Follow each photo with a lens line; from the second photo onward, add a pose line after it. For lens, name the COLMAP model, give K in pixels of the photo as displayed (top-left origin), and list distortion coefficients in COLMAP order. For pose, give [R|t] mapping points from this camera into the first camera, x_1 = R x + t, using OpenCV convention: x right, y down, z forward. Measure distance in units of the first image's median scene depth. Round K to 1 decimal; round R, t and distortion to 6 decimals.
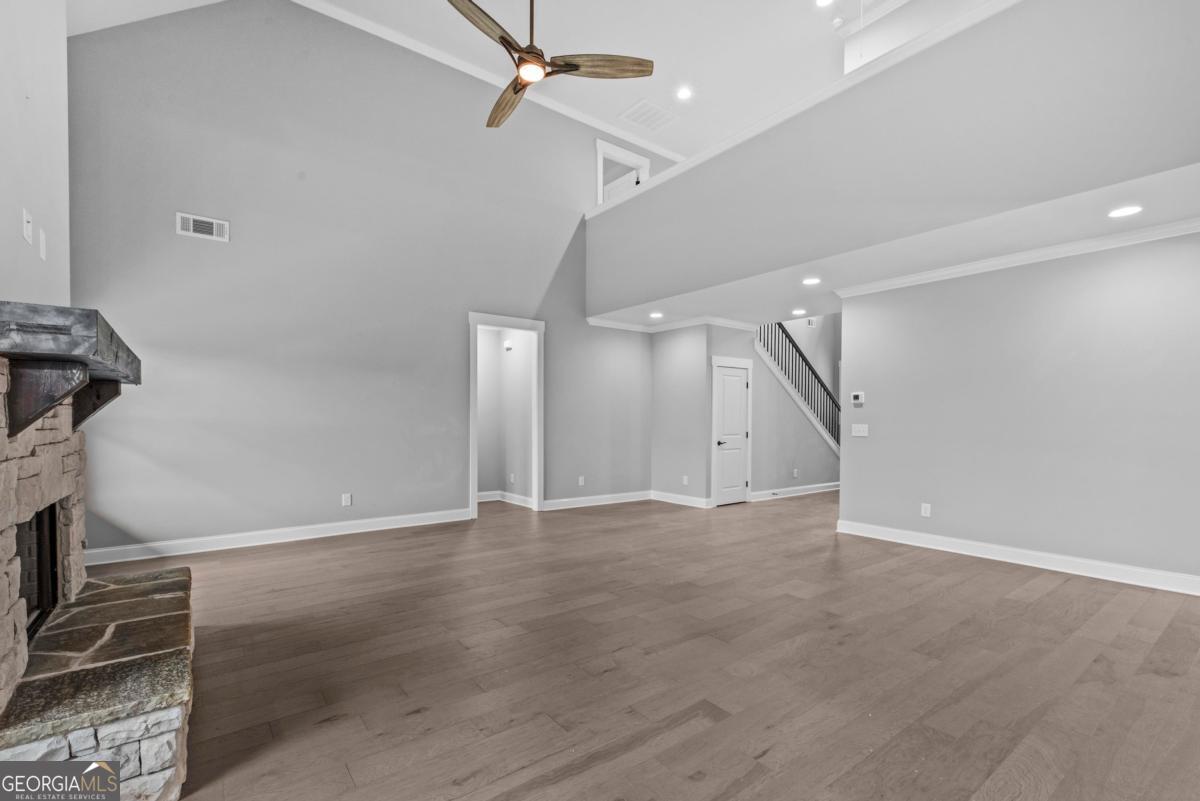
lens RADIAL K [[535.4, 0, 612.8], [0, 535.4, 415.4], [0, 0, 1]] dist [0.005832, -0.001791]
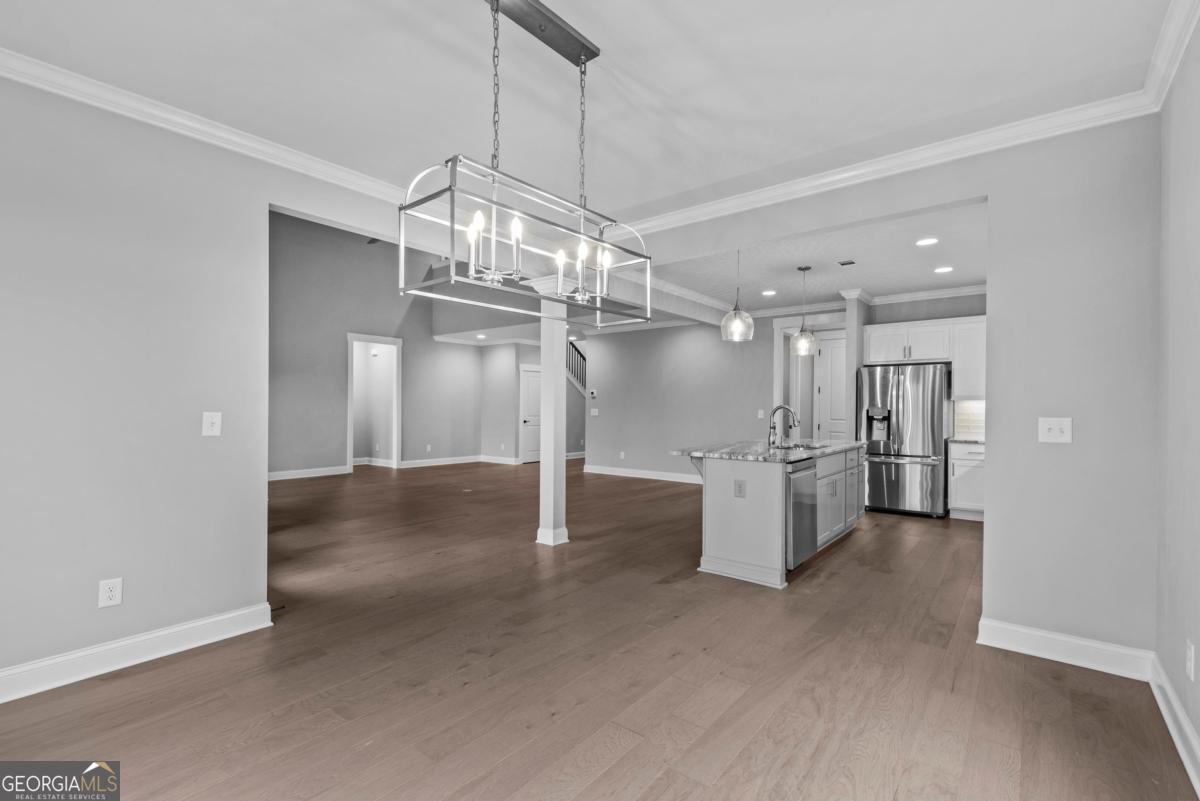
lens RADIAL K [[535.4, 0, 607.0], [0, 535.4, 399.6], [0, 0, 1]] dist [0.005832, -0.001791]
pose [[0.973694, 0.003289, 0.227835, 0.085461], [-0.002236, 0.999986, -0.004884, -0.003361], [-0.227848, 0.004246, 0.973687, -0.557986]]
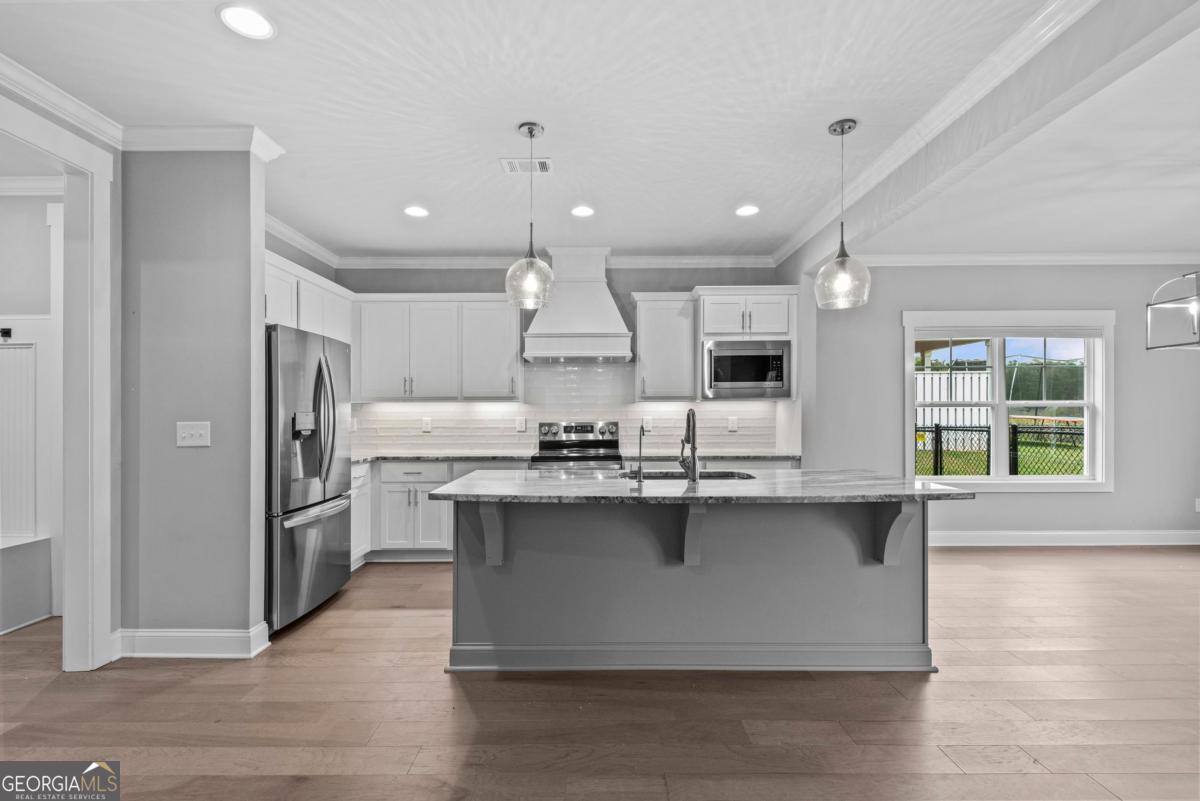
lens RADIAL K [[535.4, 0, 595.7], [0, 535.4, 411.3], [0, 0, 1]] dist [0.005832, -0.001791]
pose [[-0.784057, 0.004233, 0.620675, 0.262688], [-0.003262, 0.999935, -0.010941, 0.006944], [-0.620681, -0.010603, -0.783992, 0.384835]]
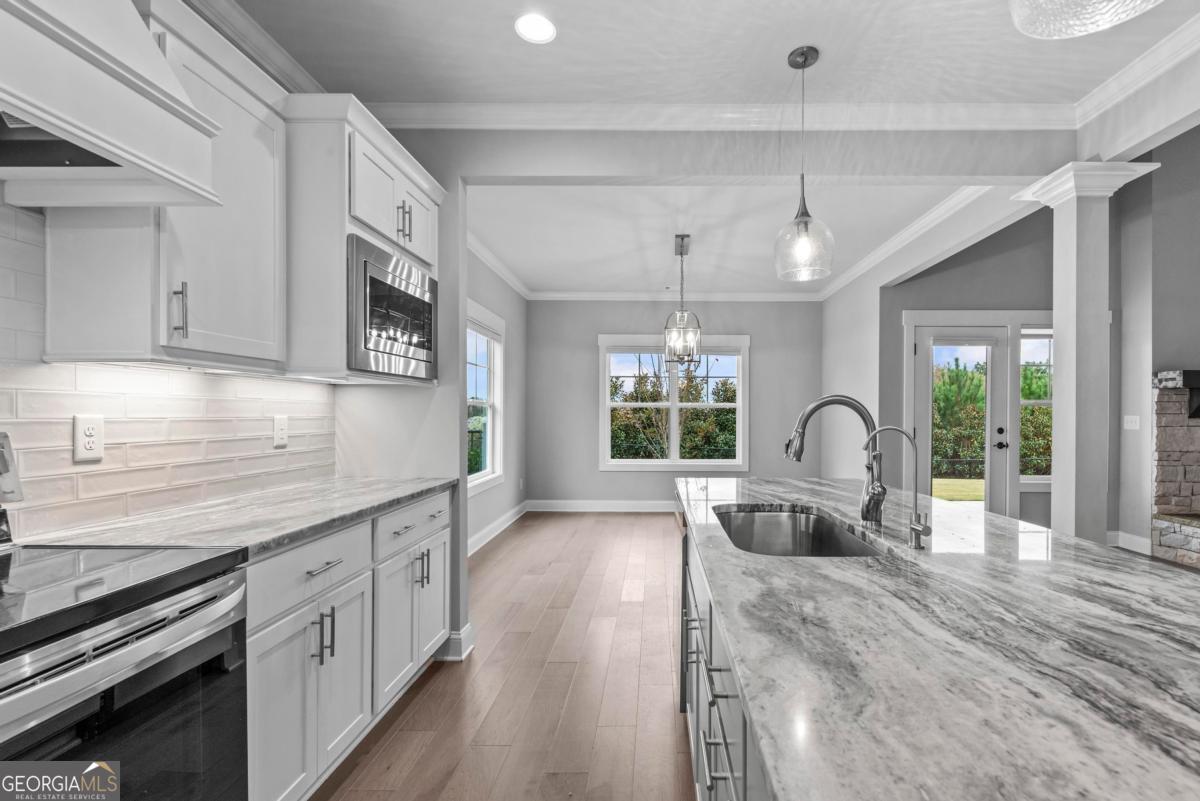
lens RADIAL K [[564.6, 0, 664.3], [0, 564.6, 421.9], [0, 0, 1]] dist [-0.005575, -0.004033]
pose [[-0.608247, 0.006588, -0.793720, 0.674355], [0.001255, 0.999972, 0.007339, 0.008190], [0.793747, 0.003467, -0.608239, 0.109823]]
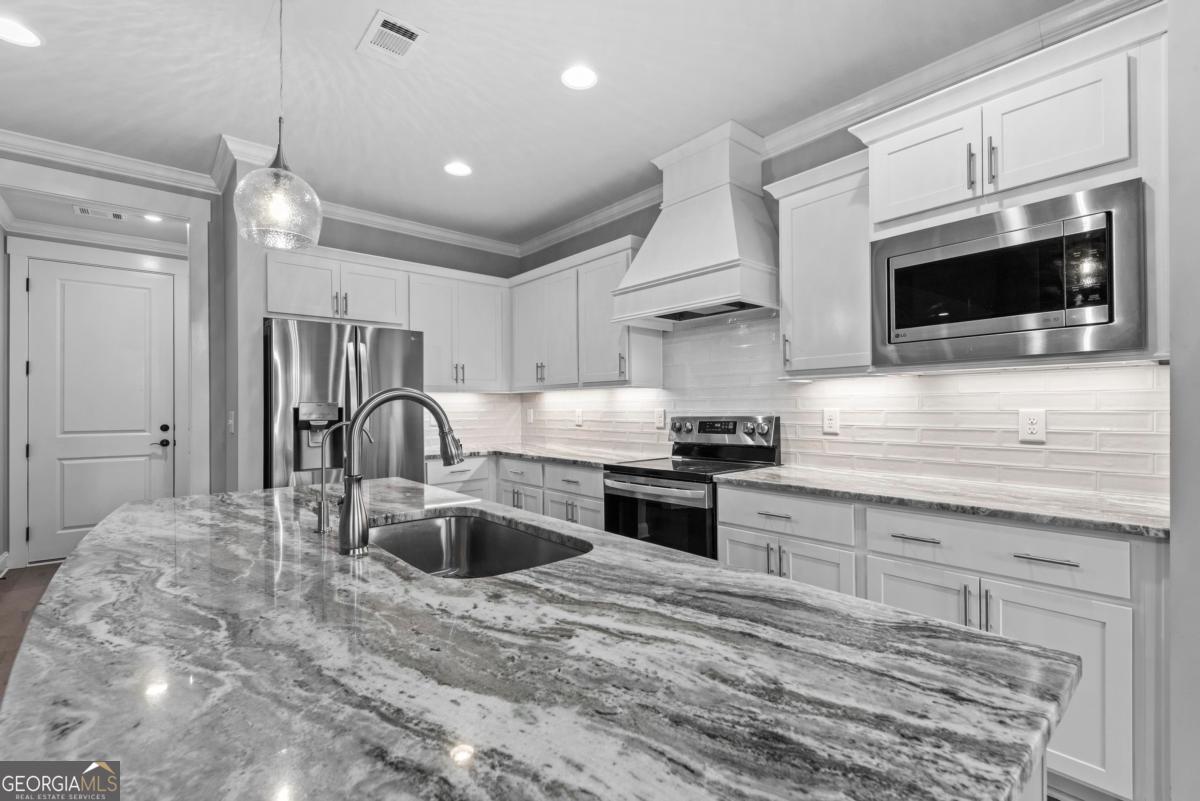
lens RADIAL K [[535.4, 0, 596.9], [0, 535.4, 406.8], [0, 0, 1]] dist [0.005832, -0.001791]
pose [[-0.041640, 0.001437, 0.999132, 0.270902], [-0.003360, 0.999993, -0.001578, 0.006836], [-0.999127, -0.003423, -0.041635, -0.016358]]
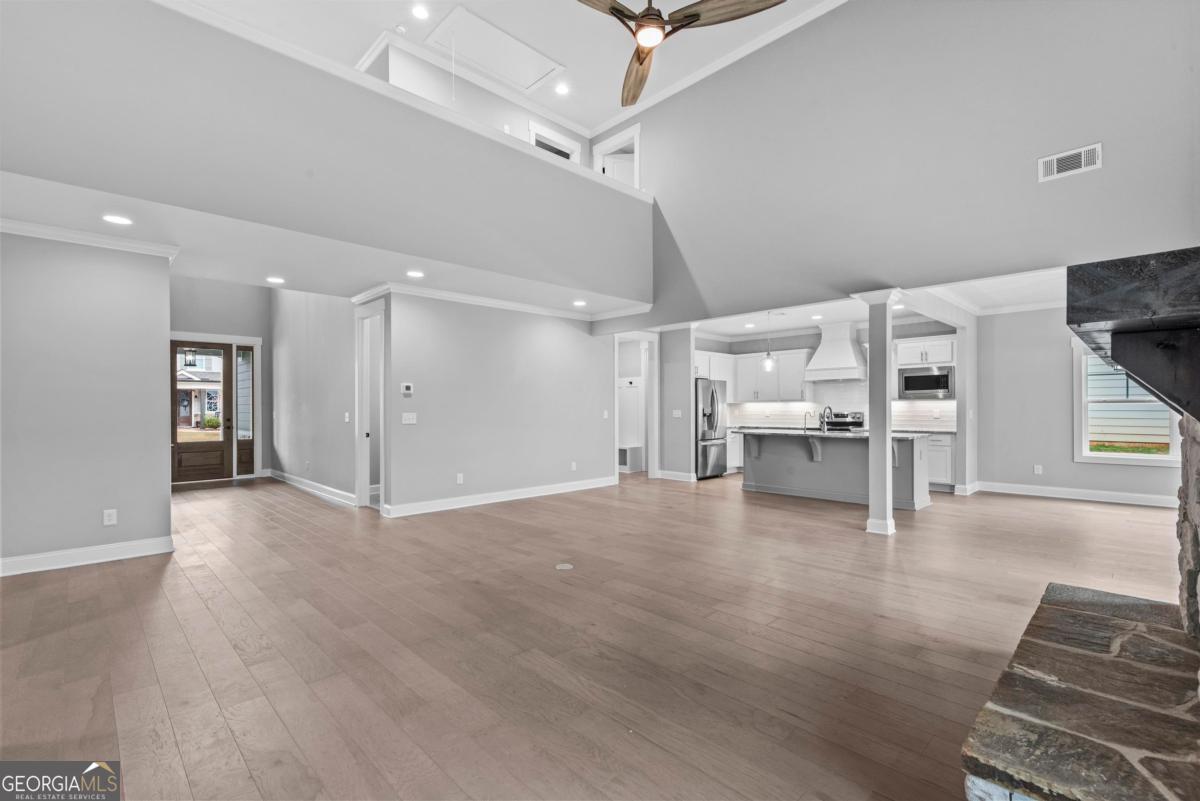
lens RADIAL K [[535.4, 0, 593.2], [0, 535.4, 410.4], [0, 0, 1]] dist [0.005832, -0.001791]
pose [[-0.102708, -0.007610, 0.994682, -0.525839], [-0.003356, 0.999968, 0.007304, 0.001776], [-0.994706, -0.002588, -0.102731, 0.593411]]
